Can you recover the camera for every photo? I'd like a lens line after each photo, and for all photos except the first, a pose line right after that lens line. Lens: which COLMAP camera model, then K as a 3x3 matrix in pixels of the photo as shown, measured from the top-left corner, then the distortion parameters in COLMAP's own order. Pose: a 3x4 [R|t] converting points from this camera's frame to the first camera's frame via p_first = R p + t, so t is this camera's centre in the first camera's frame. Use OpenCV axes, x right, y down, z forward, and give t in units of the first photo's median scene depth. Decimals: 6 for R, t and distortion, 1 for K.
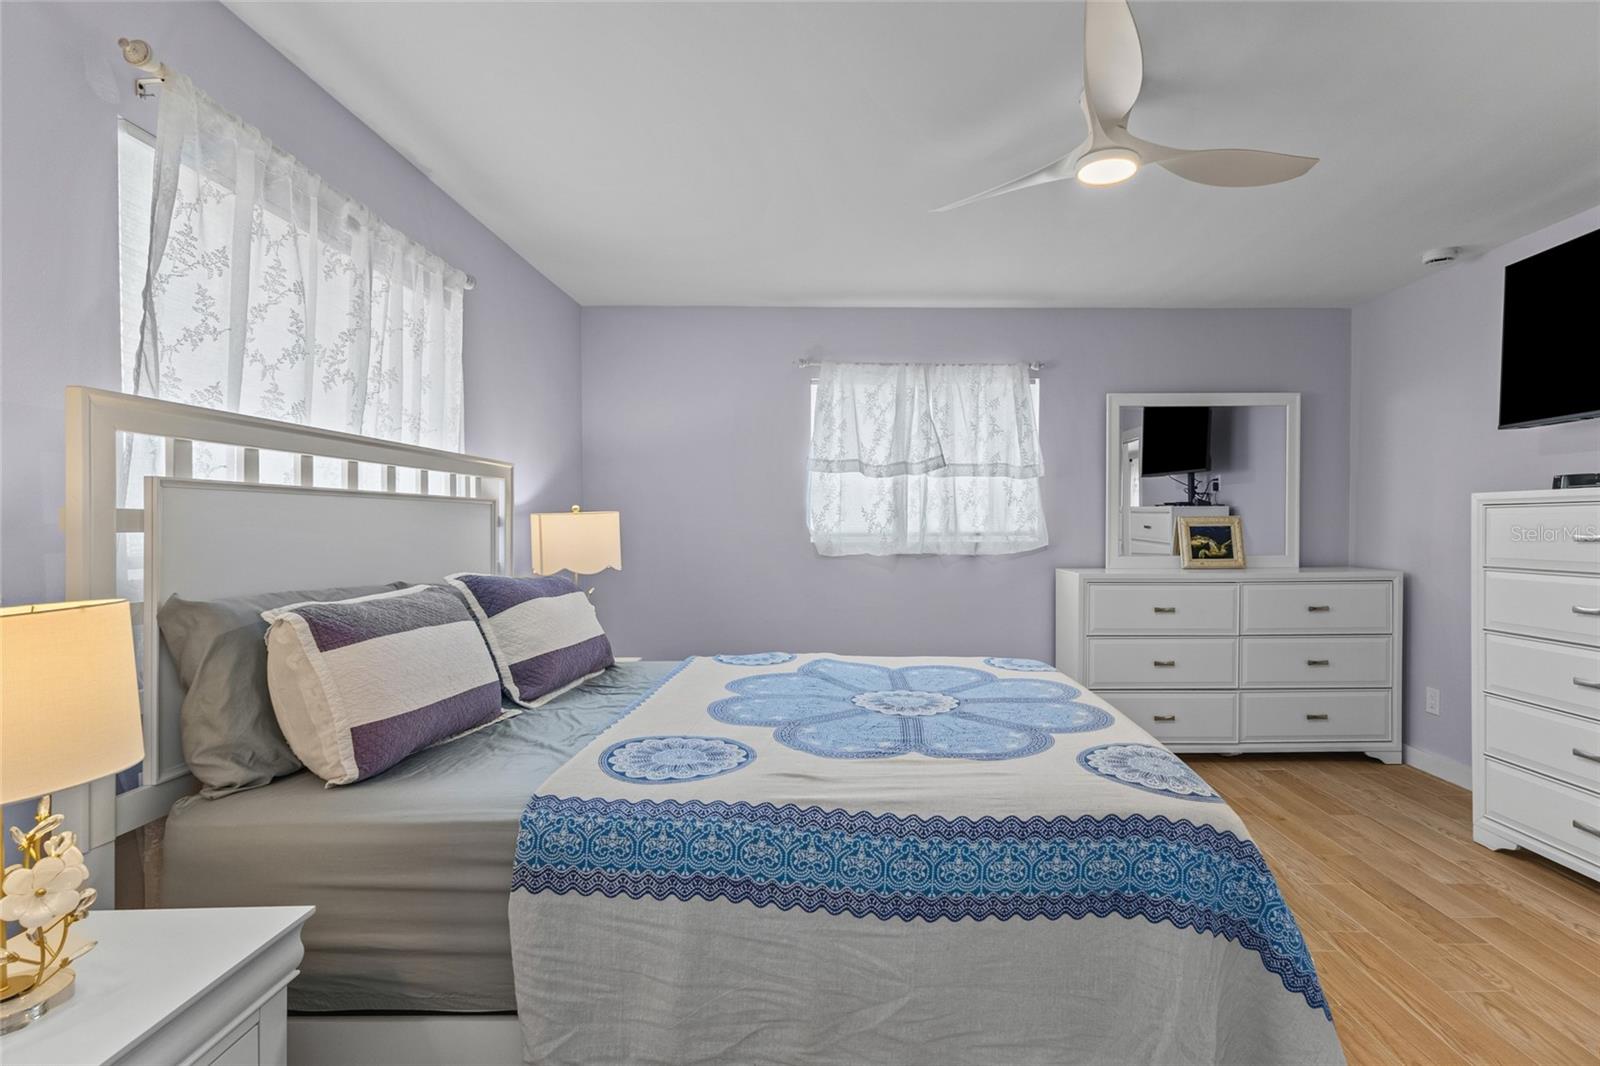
lens RADIAL K [[753.7, 0, 841.5], [0, 753.7, 529.7], [0, 0, 1]] dist [0.001094, 0.000548]
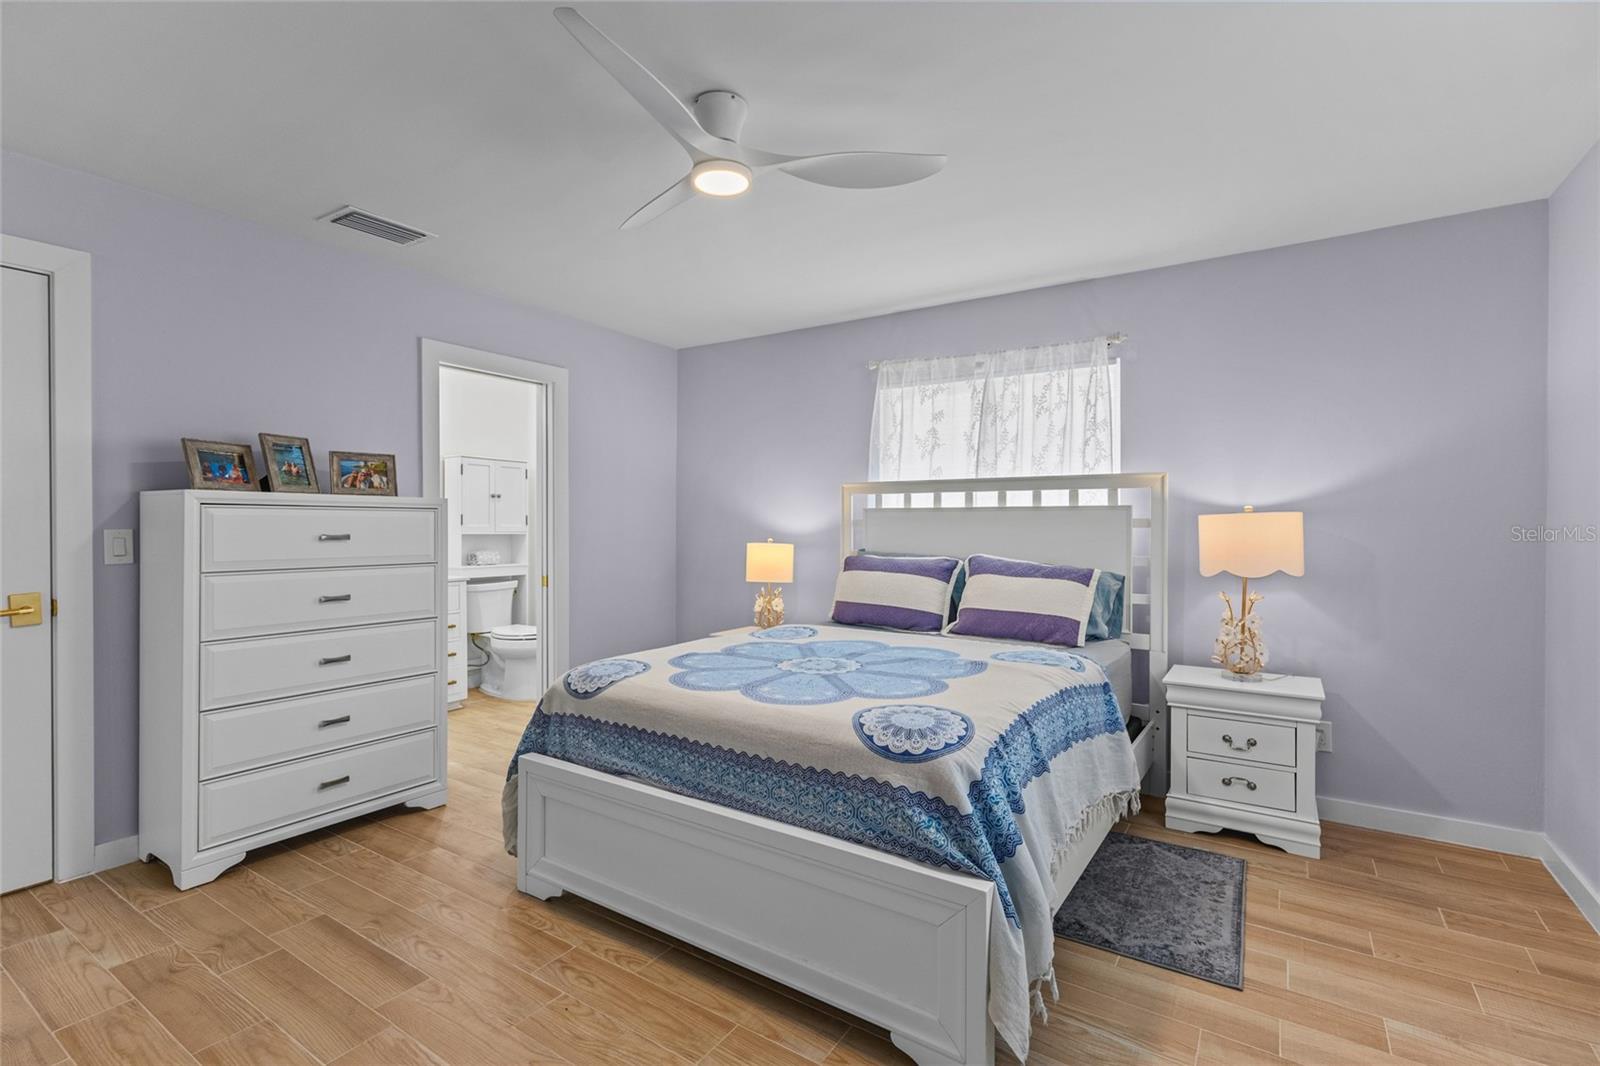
lens RADIAL K [[737.7, 0, 796.4], [0, 737.7, 529.9], [0, 0, 1]] dist [0.001034, 0.004964]
pose [[-0.556072, 0.005400, -0.831117, 0.579588], [-0.009943, 0.999864, 0.013149, -0.007943], [0.831075, 0.015576, -0.555942, 0.840753]]
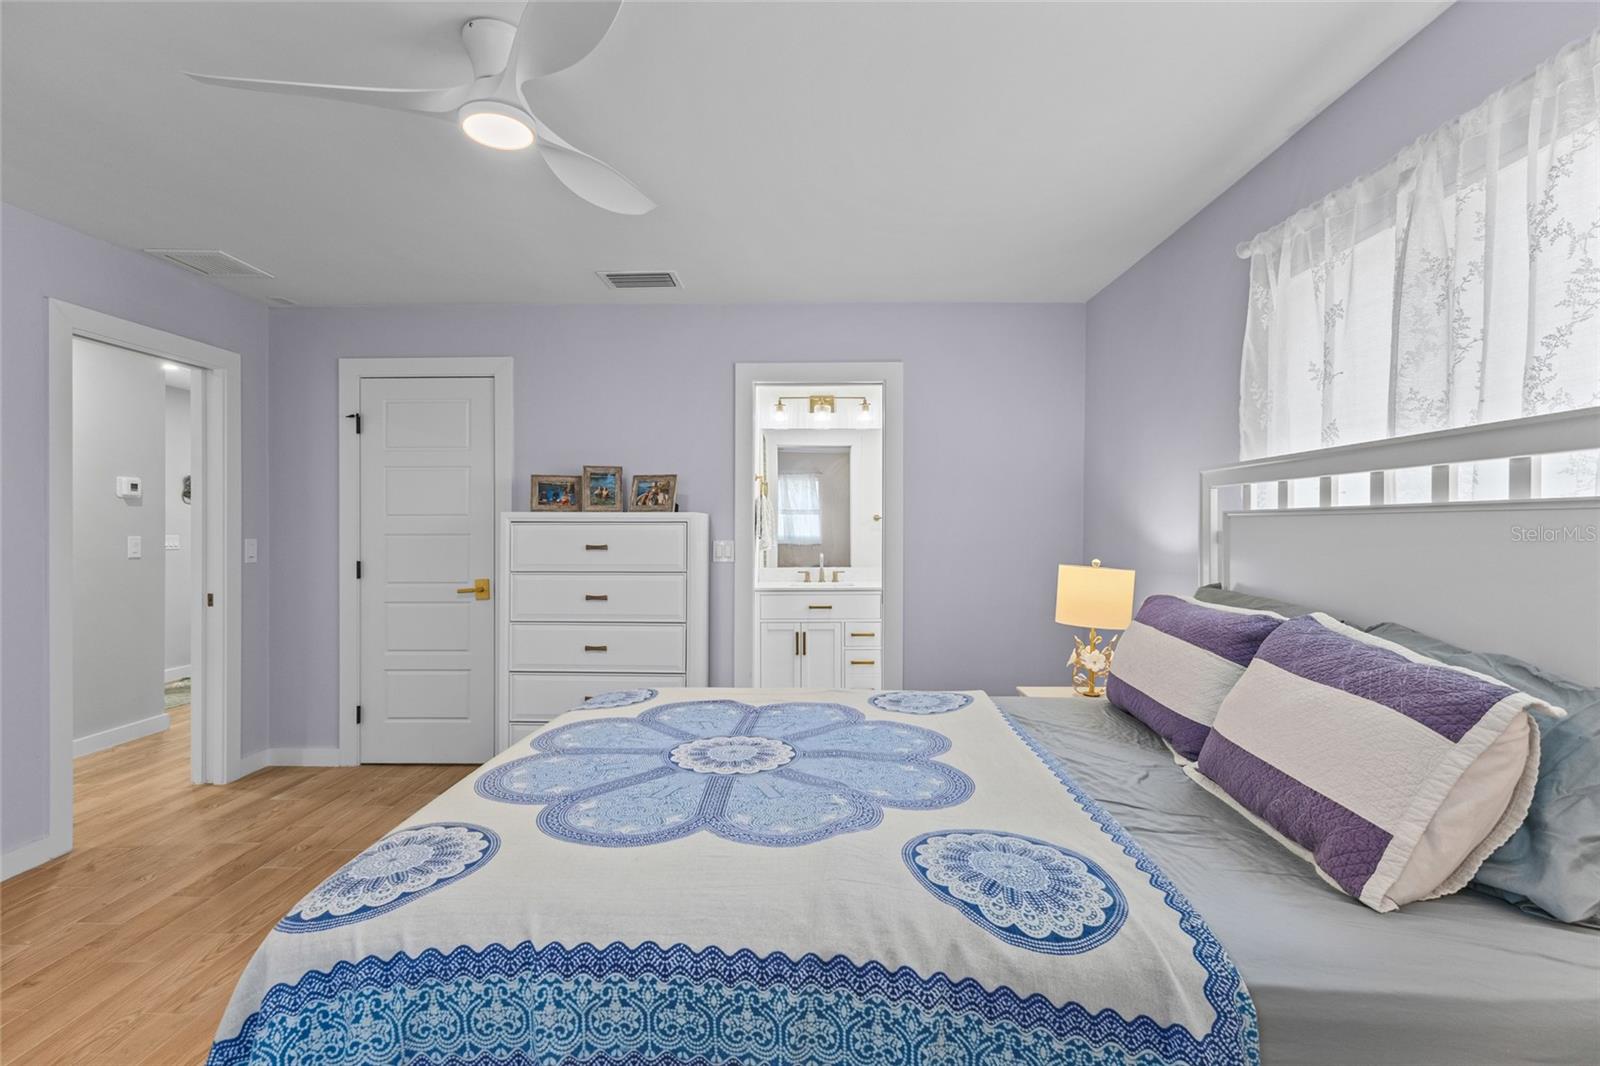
lens RADIAL K [[737.7, 0, 796.4], [0, 737.7, 529.9], [0, 0, 1]] dist [0.001034, 0.004964]
pose [[-0.999565, 0.000020, 0.029499, -0.006544], [0.000381, 0.999925, 0.012253, -0.017633], [-0.029497, 0.012259, -0.999490, 0.930654]]
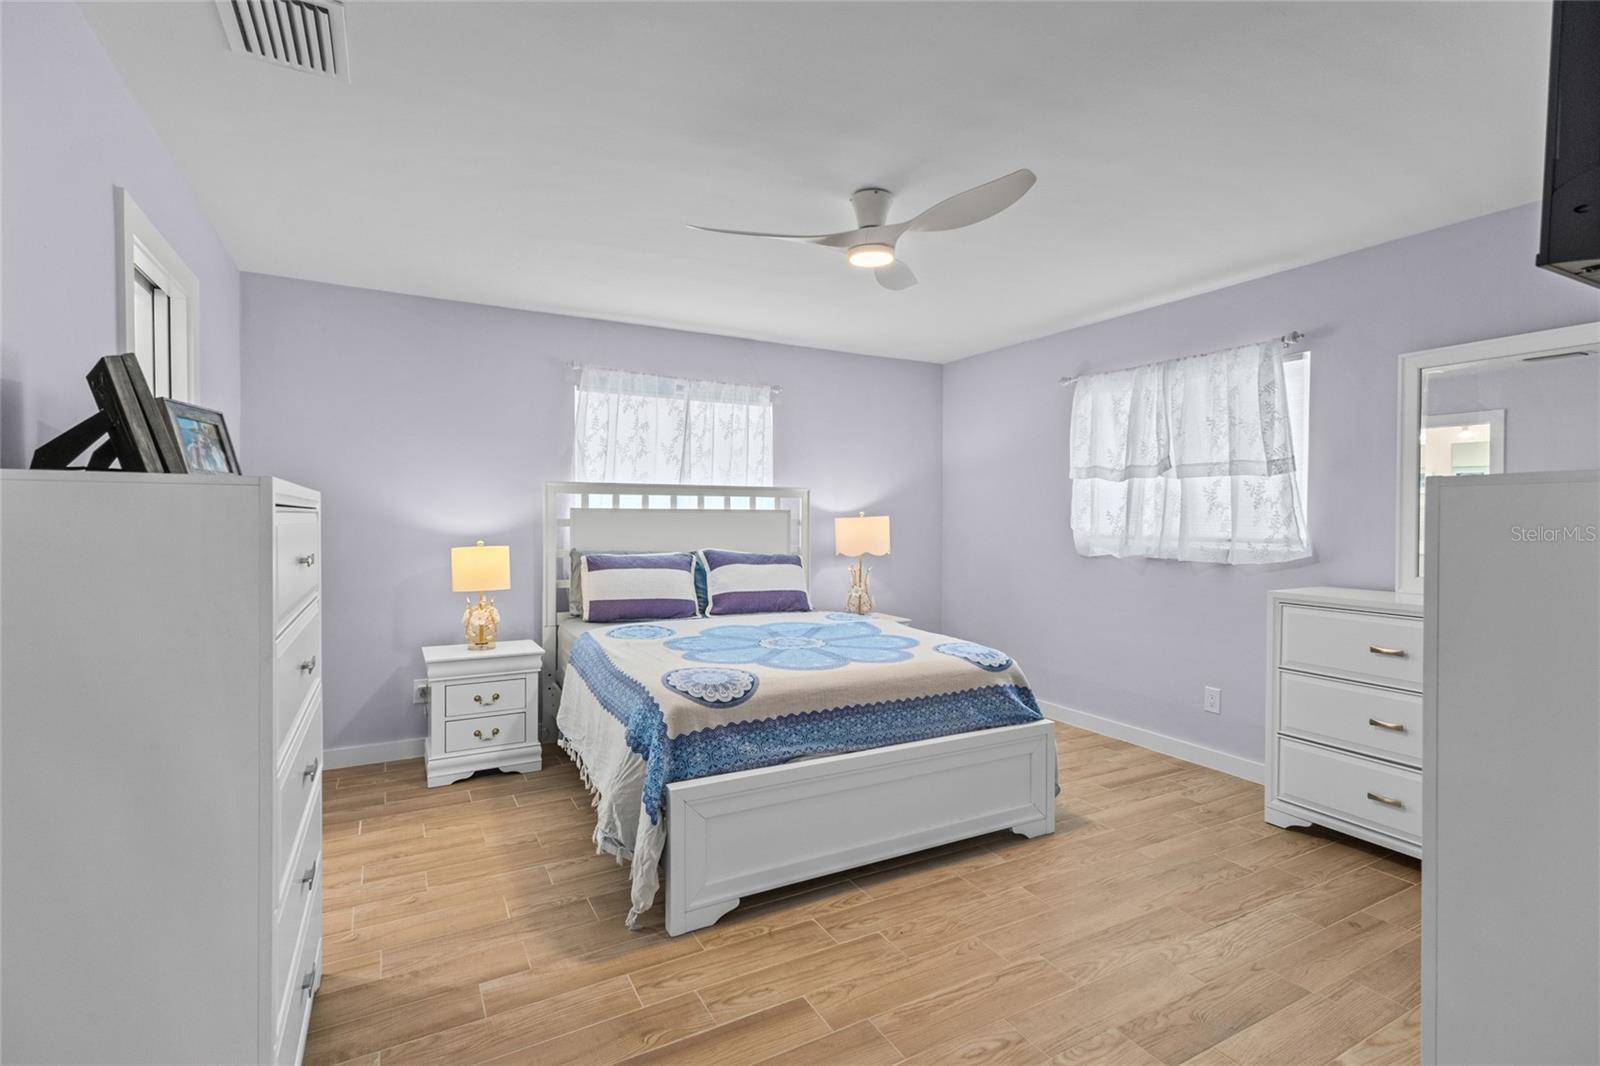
lens RADIAL K [[737.7, 0, 796.4], [0, 737.7, 529.9], [0, 0, 1]] dist [0.001034, 0.004964]
pose [[0.476240, 0.018032, -0.879130, 0.723497], [-0.012142, 0.999829, 0.013930, -0.012849], [0.879231, 0.004041, 0.476378, 0.139346]]
